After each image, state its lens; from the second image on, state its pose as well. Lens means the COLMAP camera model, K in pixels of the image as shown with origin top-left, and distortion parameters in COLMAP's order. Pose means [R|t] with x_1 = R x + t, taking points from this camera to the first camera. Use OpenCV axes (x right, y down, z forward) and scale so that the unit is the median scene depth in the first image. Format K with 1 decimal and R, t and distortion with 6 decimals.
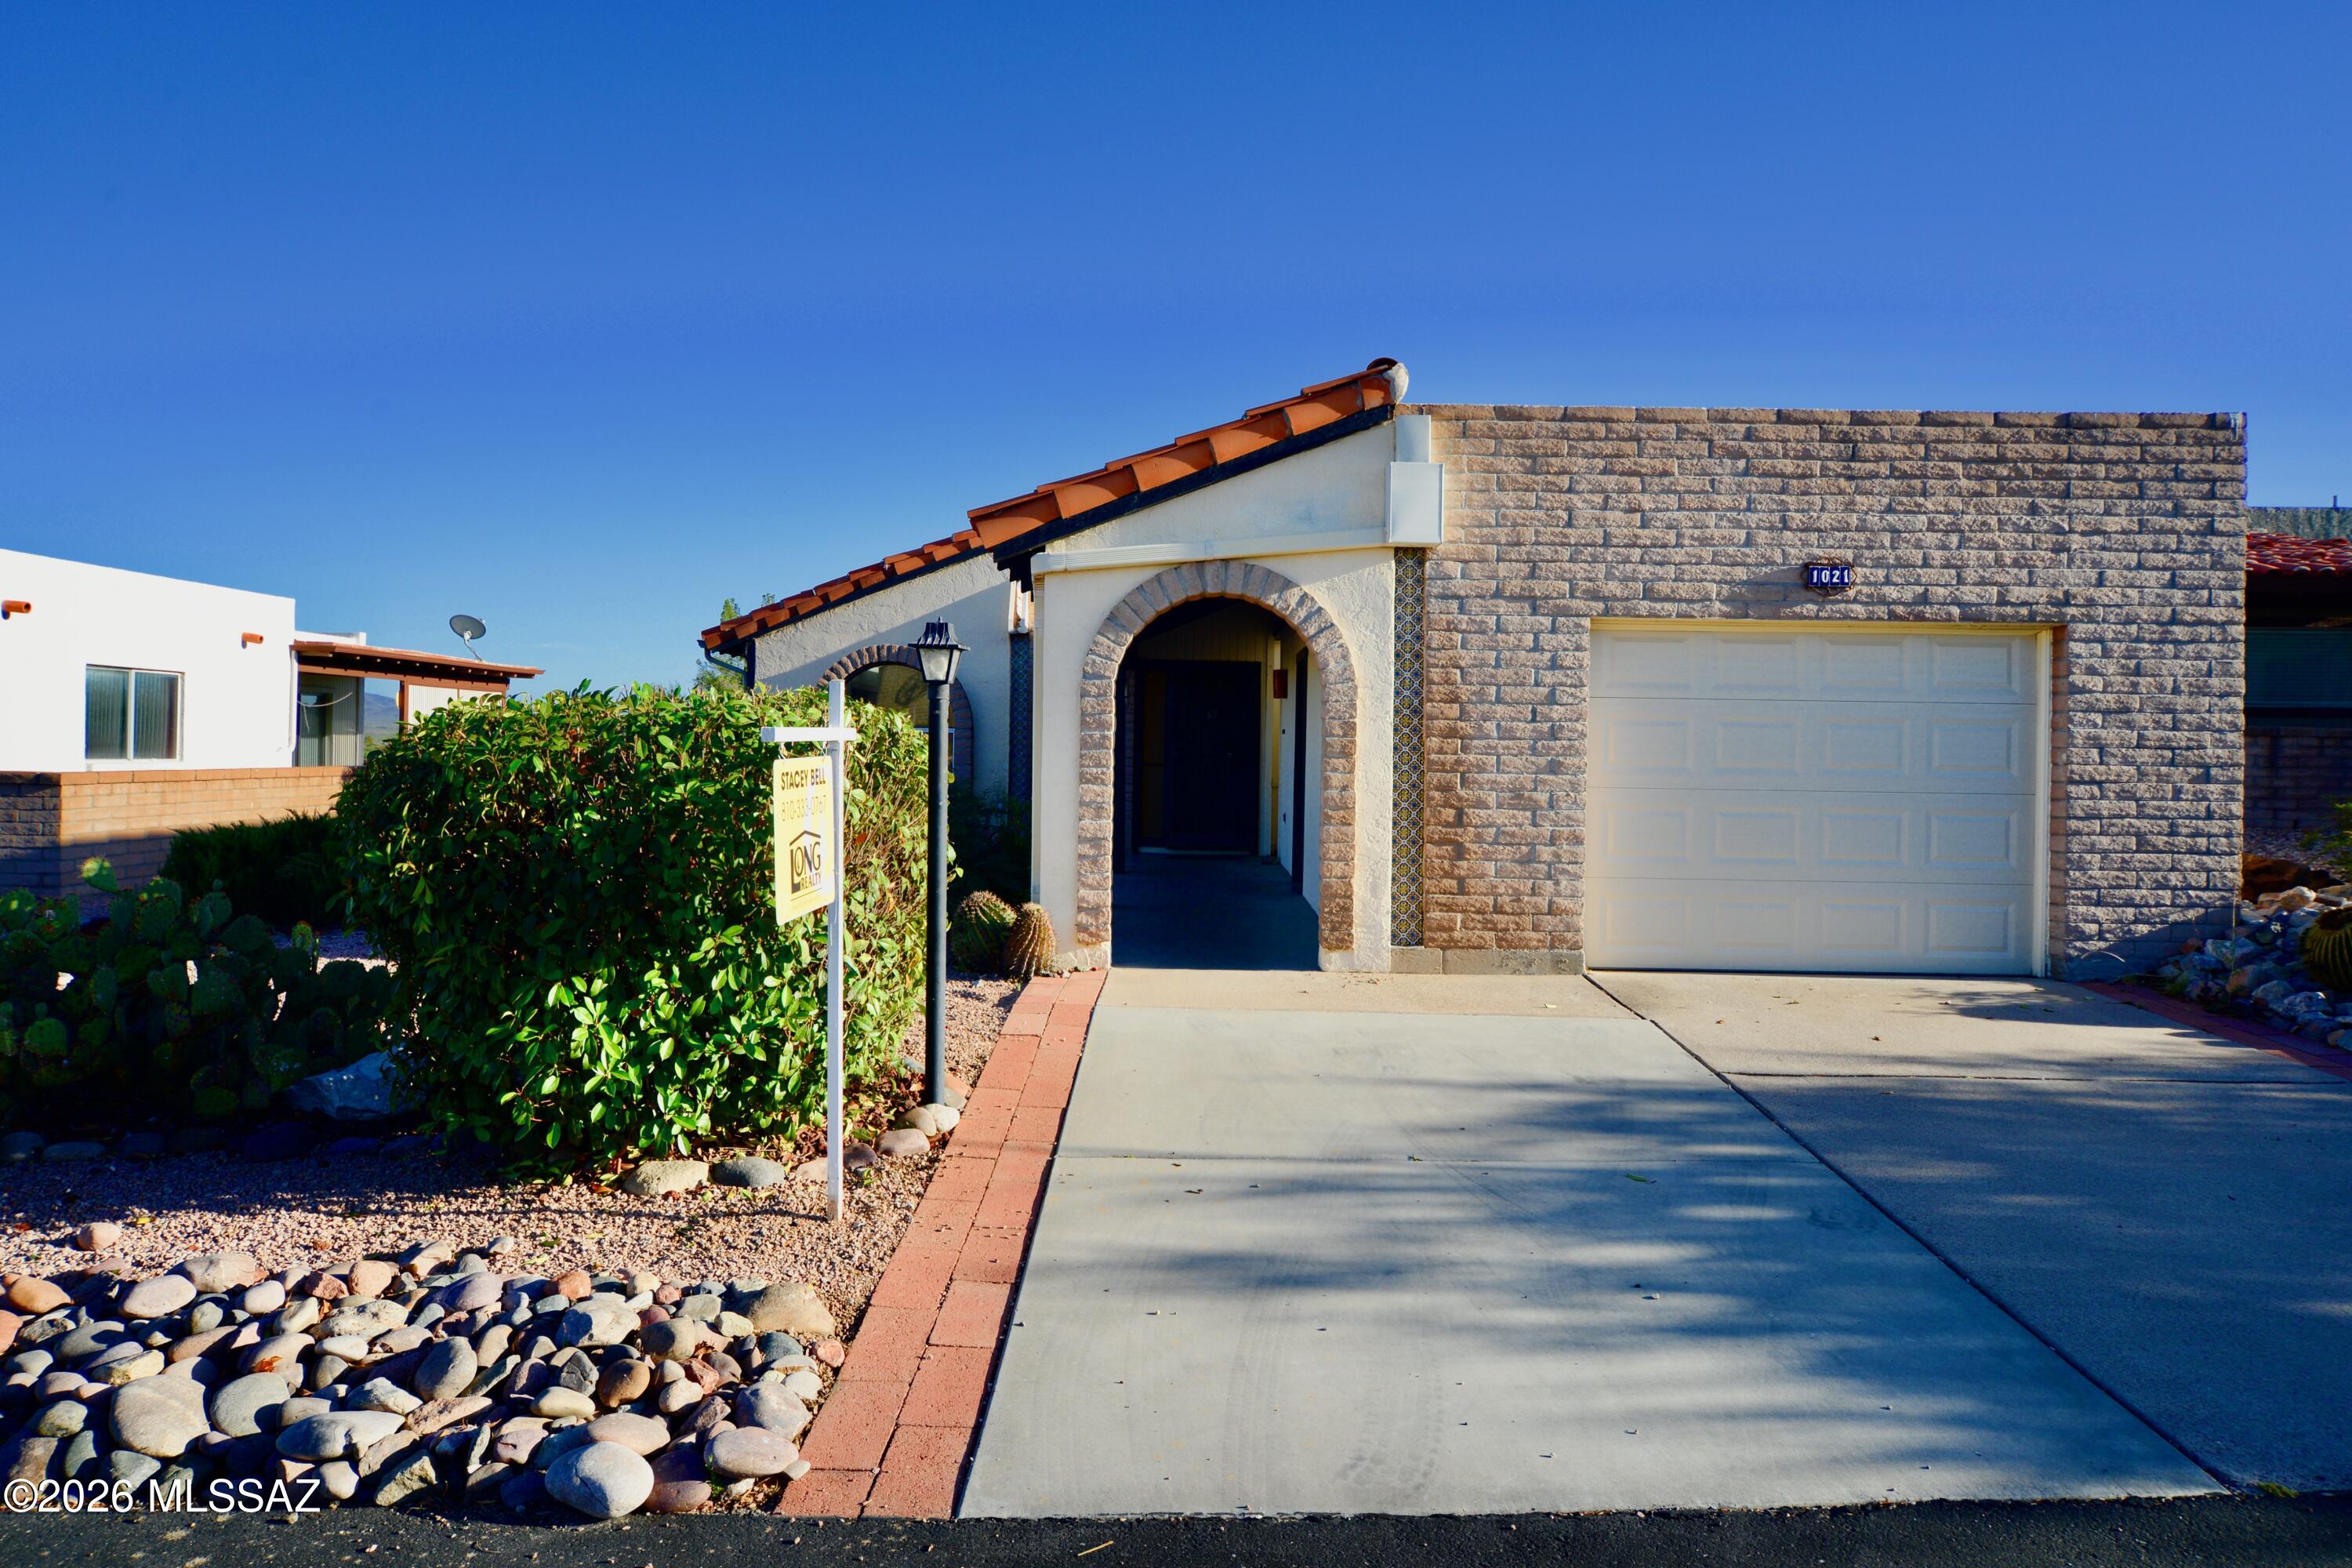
lens RADIAL K [[1468.4, 0, 1175.7], [0, 1468.4, 776.5], [0, 0, 1]] dist [-0.005036, 0.009477]
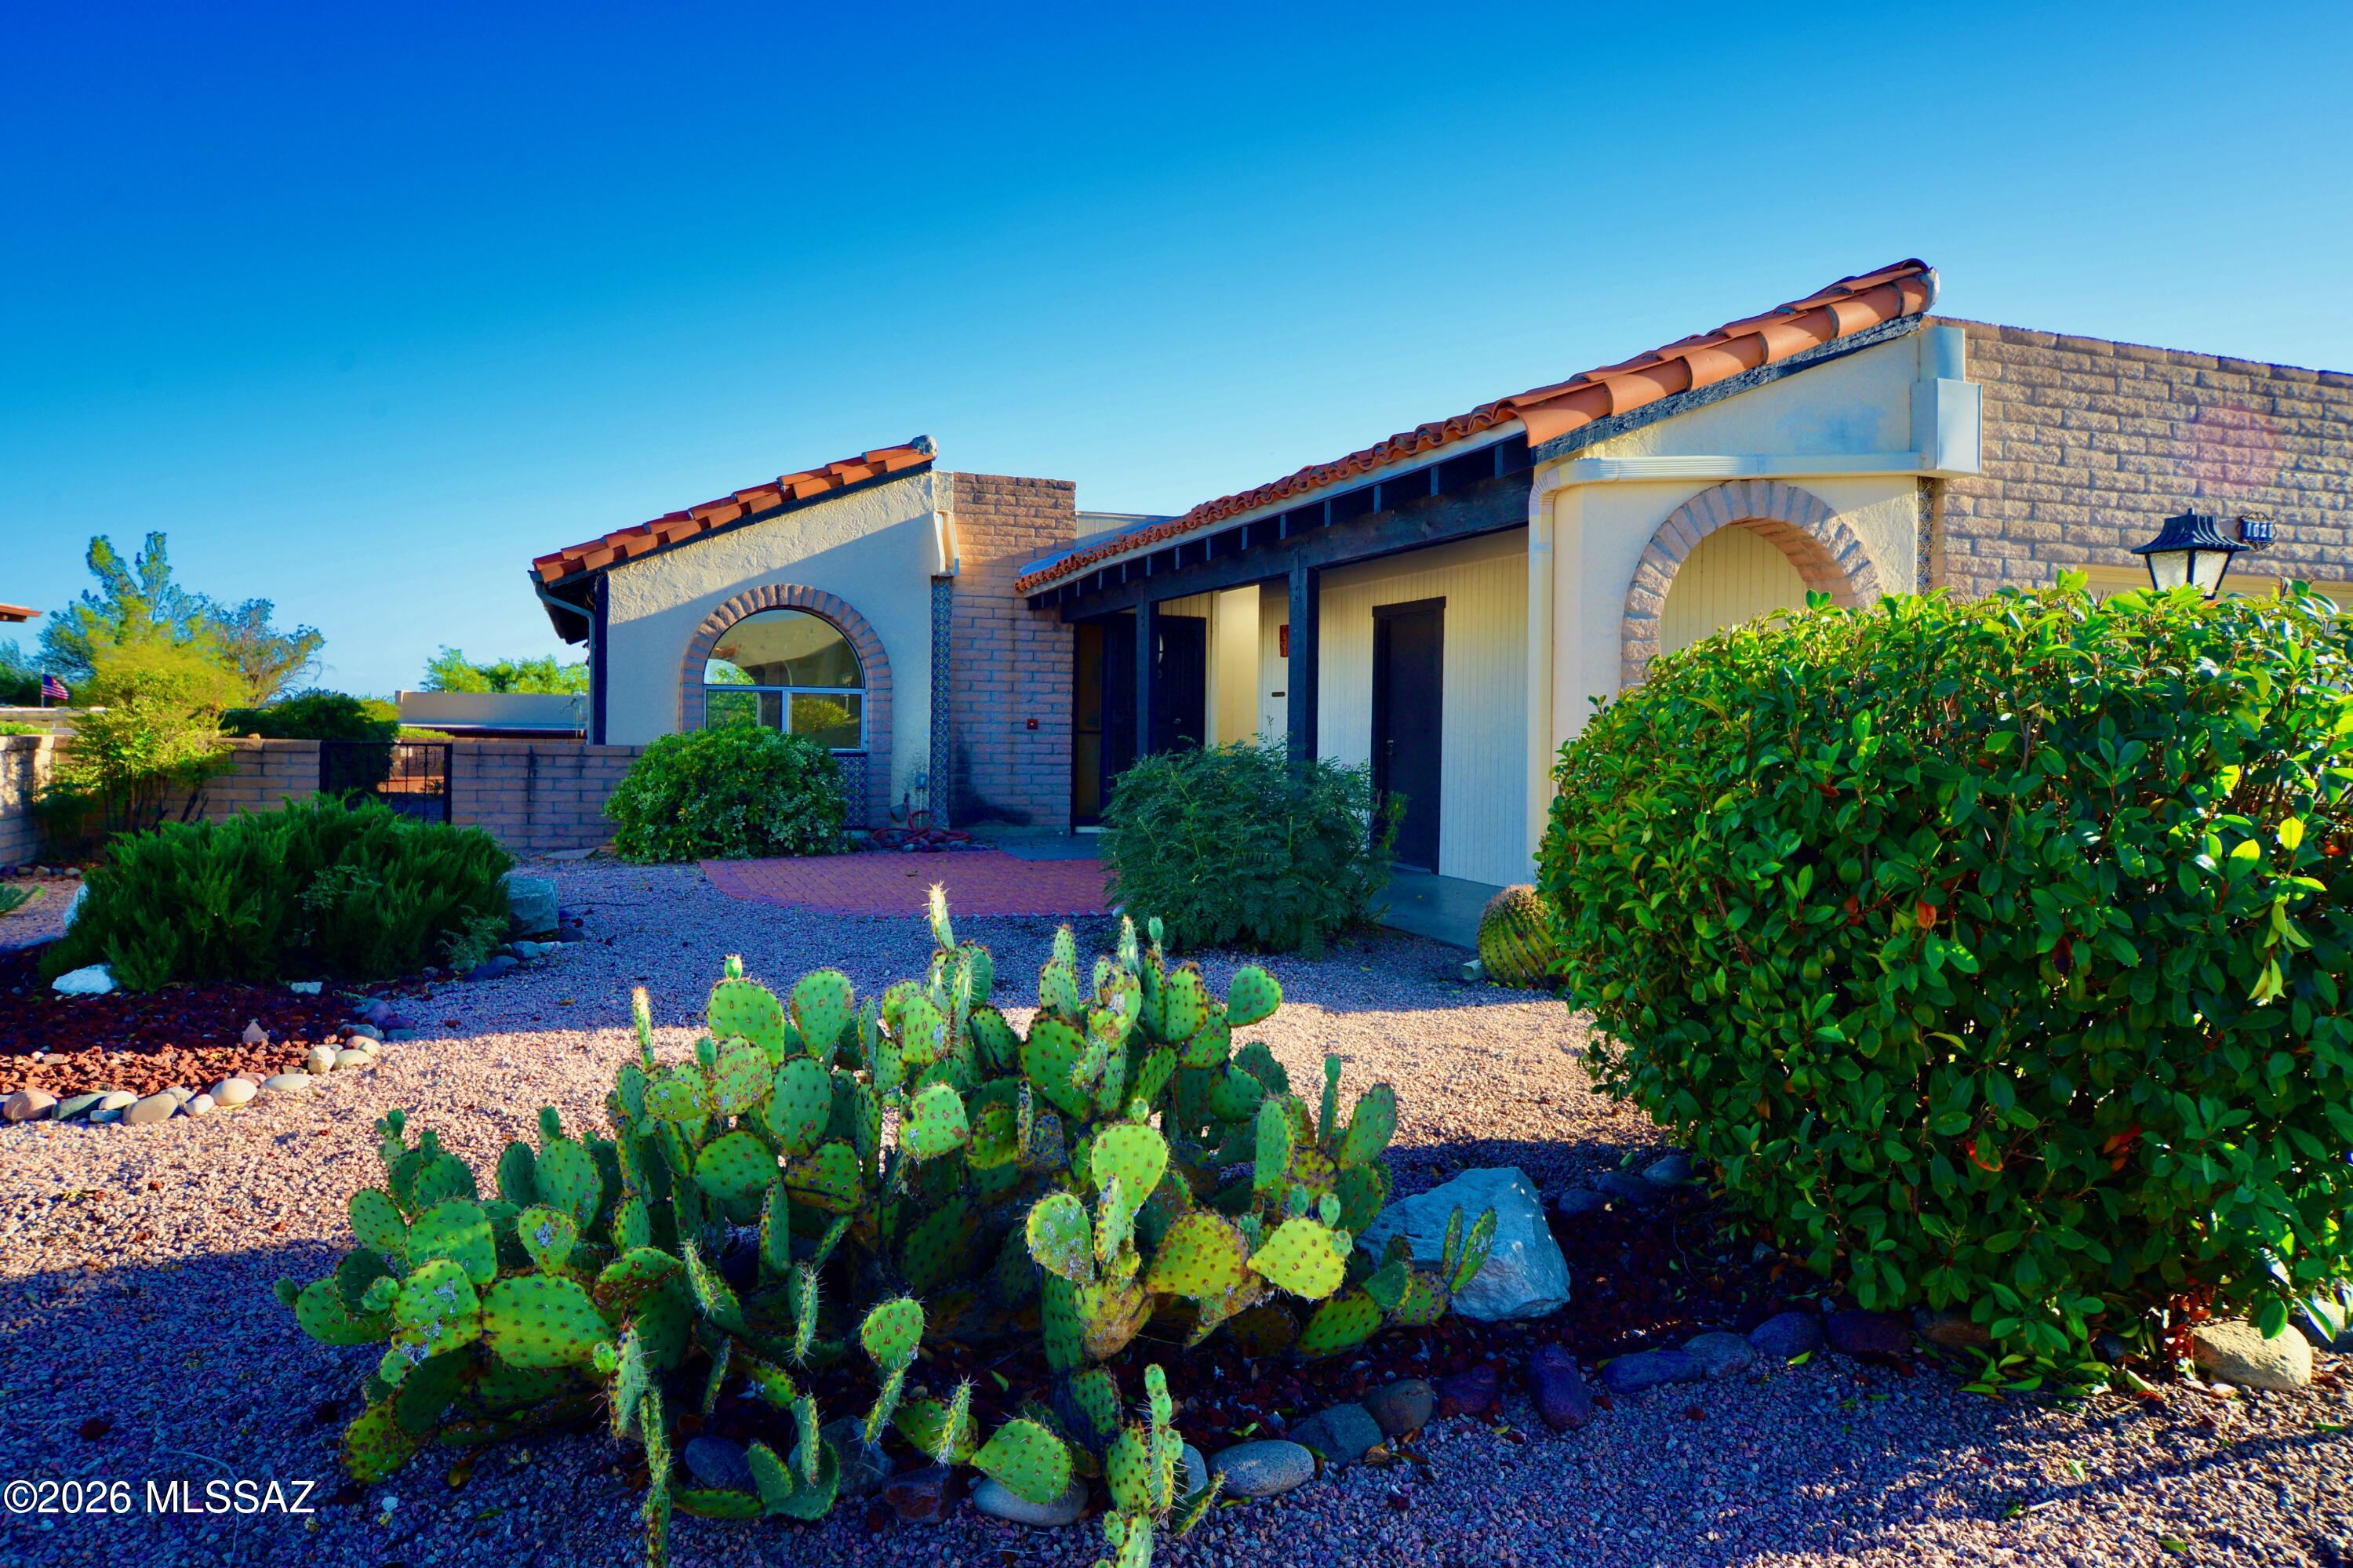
lens RADIAL K [[1469.1, 0, 1179.3], [0, 1469.1, 777.4], [0, 0, 1]] dist [-0.005036, 0.009477]
pose [[0.933919, -0.014385, 0.357194, -0.584185], [0.007321, 0.999750, 0.021123, 0.002829], [-0.357409, -0.017113, 0.933791, 0.332298]]
